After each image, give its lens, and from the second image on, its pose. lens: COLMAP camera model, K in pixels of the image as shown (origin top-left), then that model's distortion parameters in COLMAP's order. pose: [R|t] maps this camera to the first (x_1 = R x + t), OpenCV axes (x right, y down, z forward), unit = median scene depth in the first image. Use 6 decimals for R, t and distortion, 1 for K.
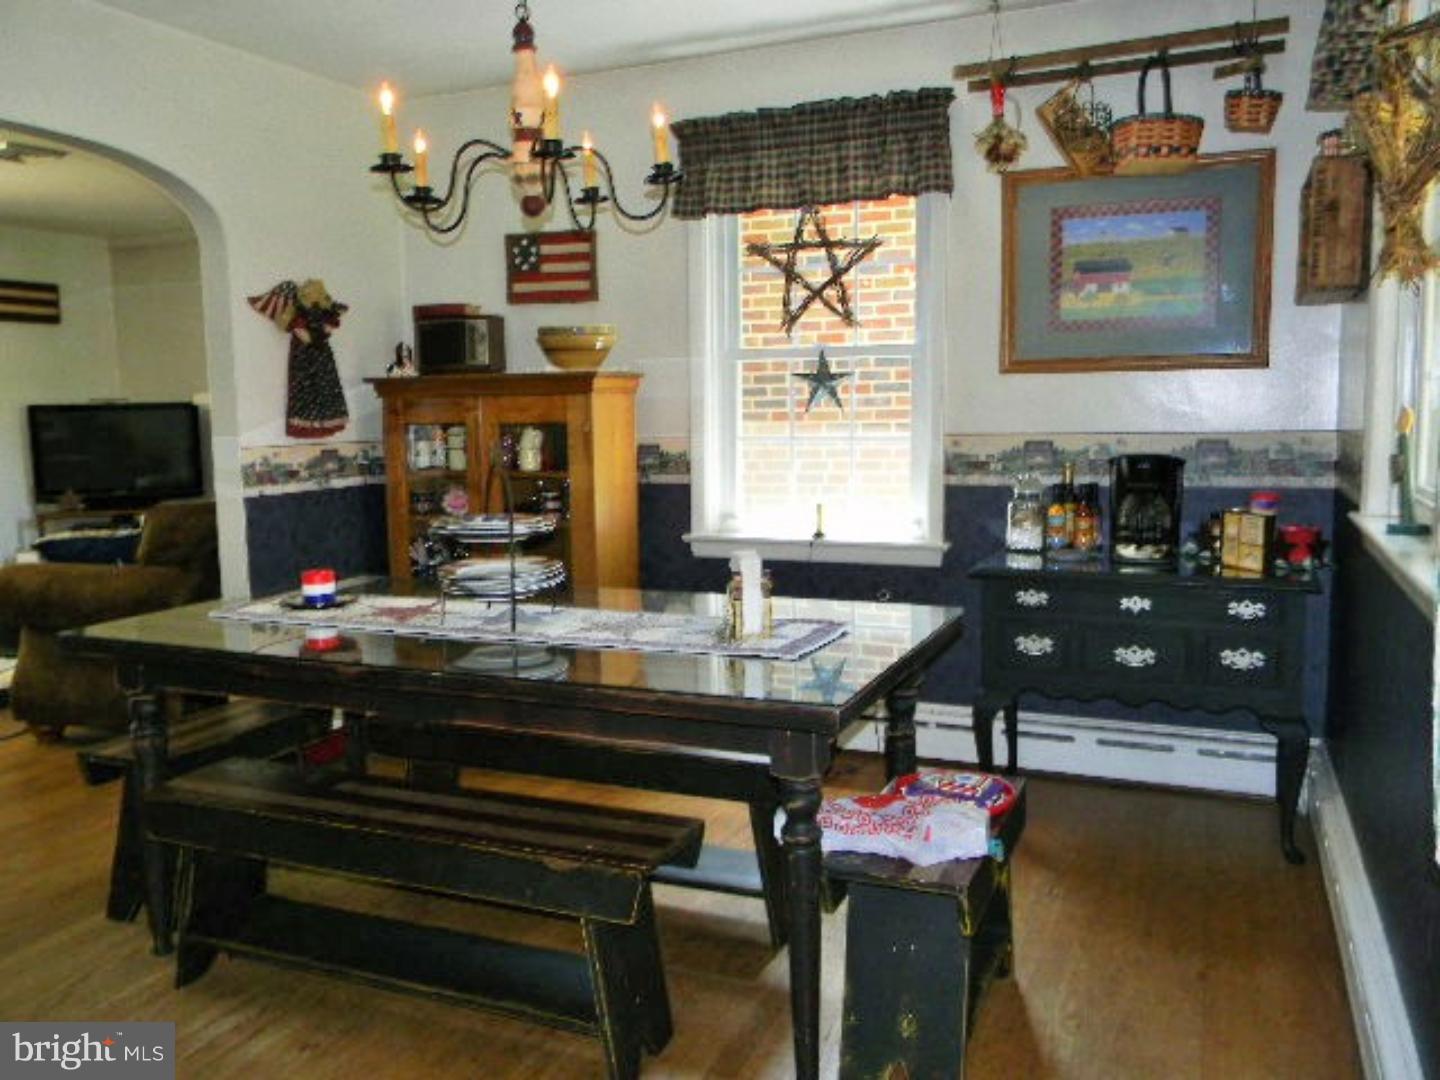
lens RADIAL K [[1173.4, 0, 720.0], [0, 1173.4, 540.0], [0, 0, 1]] dist [-0.019298, -0.004405]
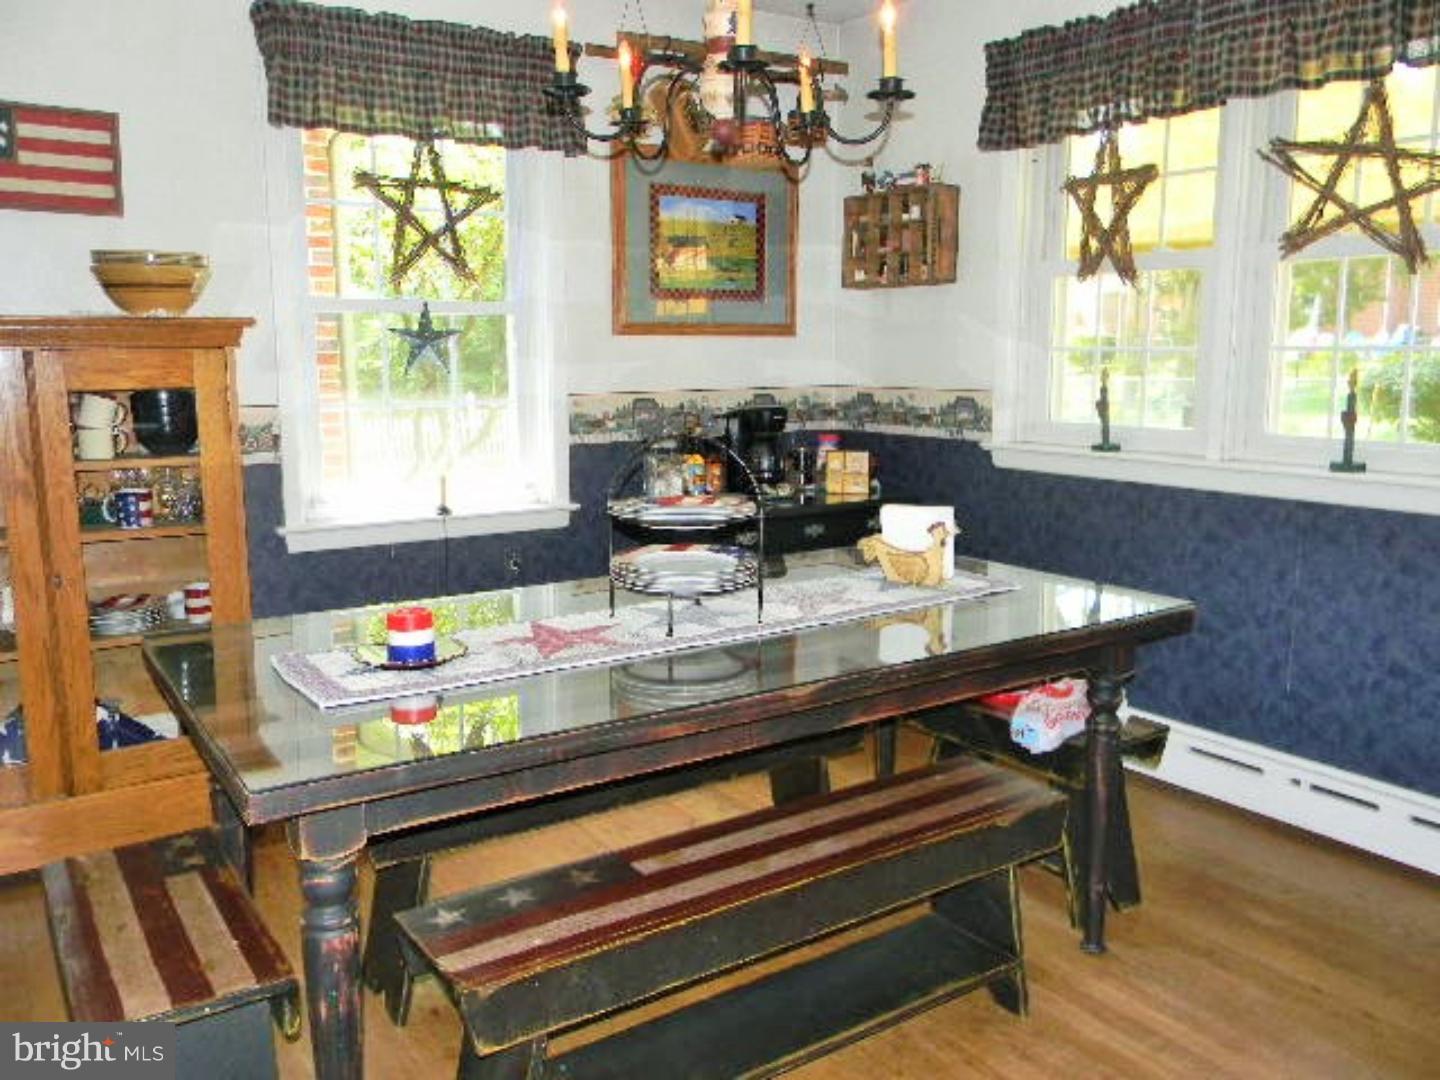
lens RADIAL K [[1155.6, 0, 720.0], [0, 1155.6, 540.0], [0, 0, 1]] dist [0.006453, 0.001714]
pose [[0.537614, -0.123572, 0.834087, -0.579338], [0.094166, 0.991814, 0.086245, -0.039608], [-0.837916, 0.032176, 0.544849, 0.351907]]
